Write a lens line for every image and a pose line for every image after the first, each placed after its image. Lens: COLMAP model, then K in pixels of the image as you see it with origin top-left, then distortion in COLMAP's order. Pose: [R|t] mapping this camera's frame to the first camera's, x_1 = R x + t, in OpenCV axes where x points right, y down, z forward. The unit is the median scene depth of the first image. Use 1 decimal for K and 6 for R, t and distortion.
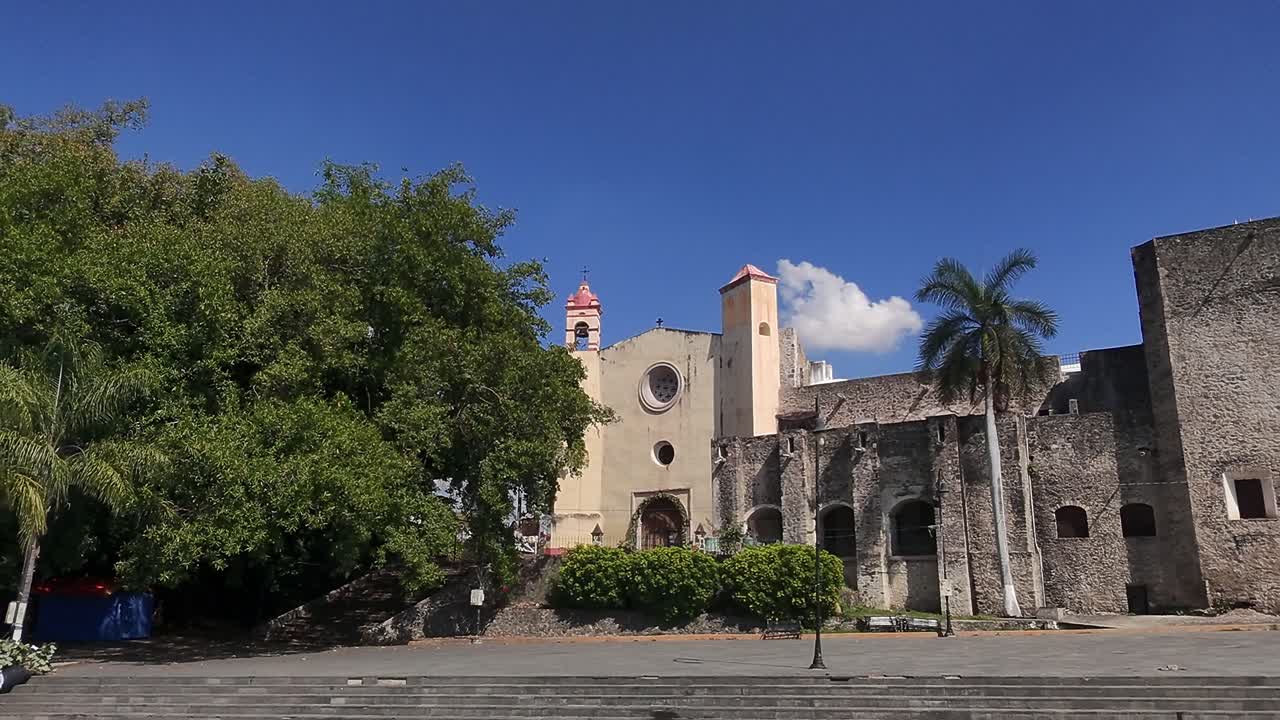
lens RADIAL K [[960.0, 0, 640.0], [0, 960.0, 360.0], [0, 0, 1]] dist [0.006941, -0.003659]
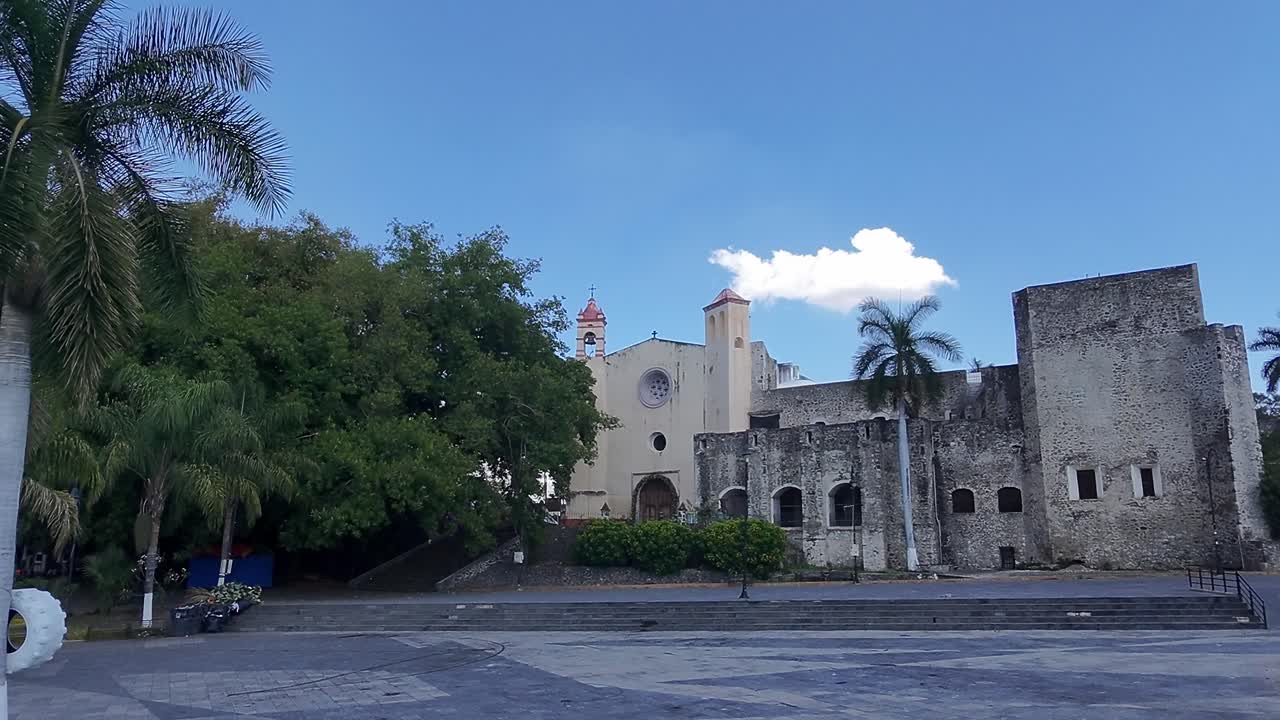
lens RADIAL K [[975.2, 0, 640.0], [0, 975.2, 360.0], [0, 0, 1]] dist [0.000155, 0.001275]
pose [[0.999999, -0.000939, -0.001219, 0.005086], [0.000985, 0.999268, 0.038245, -0.078060], [0.001182, -0.038247, 0.999268, -0.339529]]
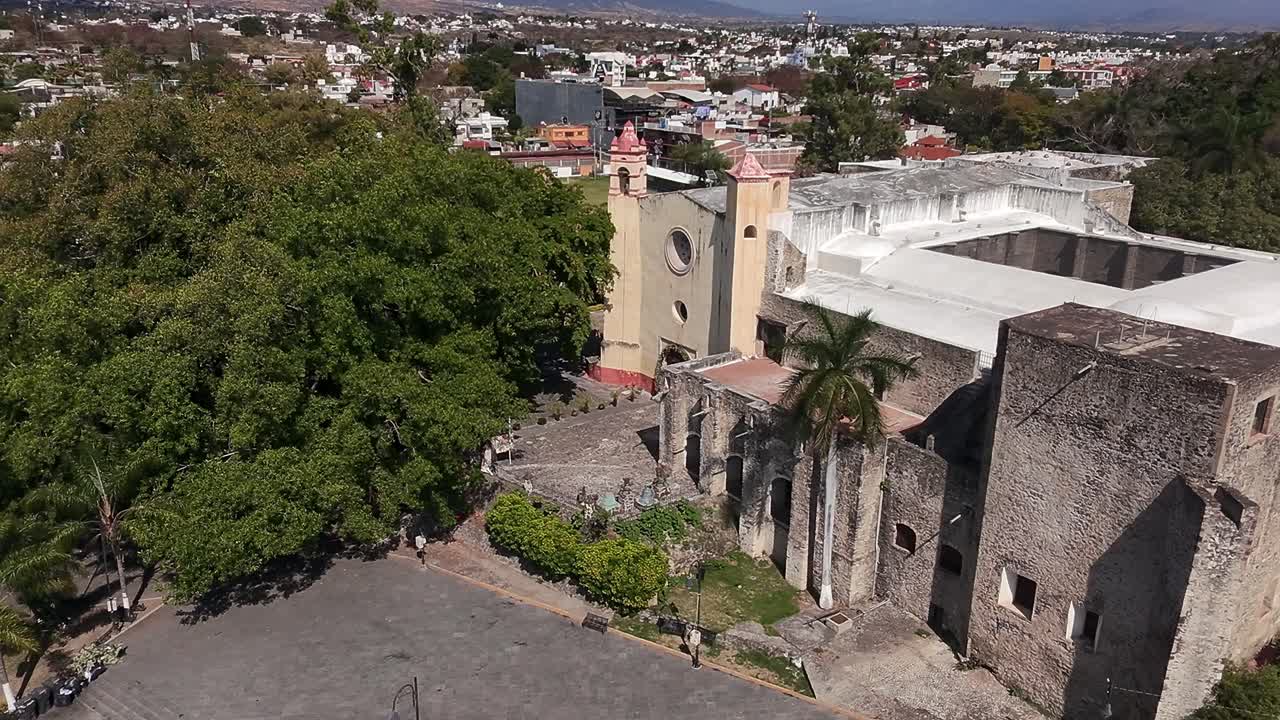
lens RADIAL K [[960.0, 0, 640.0], [0, 960.0, 360.0], [0, 0, 1]] dist [0.006941, -0.003659]
pose [[0.924759, 0.126420, -0.358940, 0.540624], [0.088950, 0.845274, 0.526878, -0.622583], [0.370011, -0.519163, 0.770430, 0.136052]]
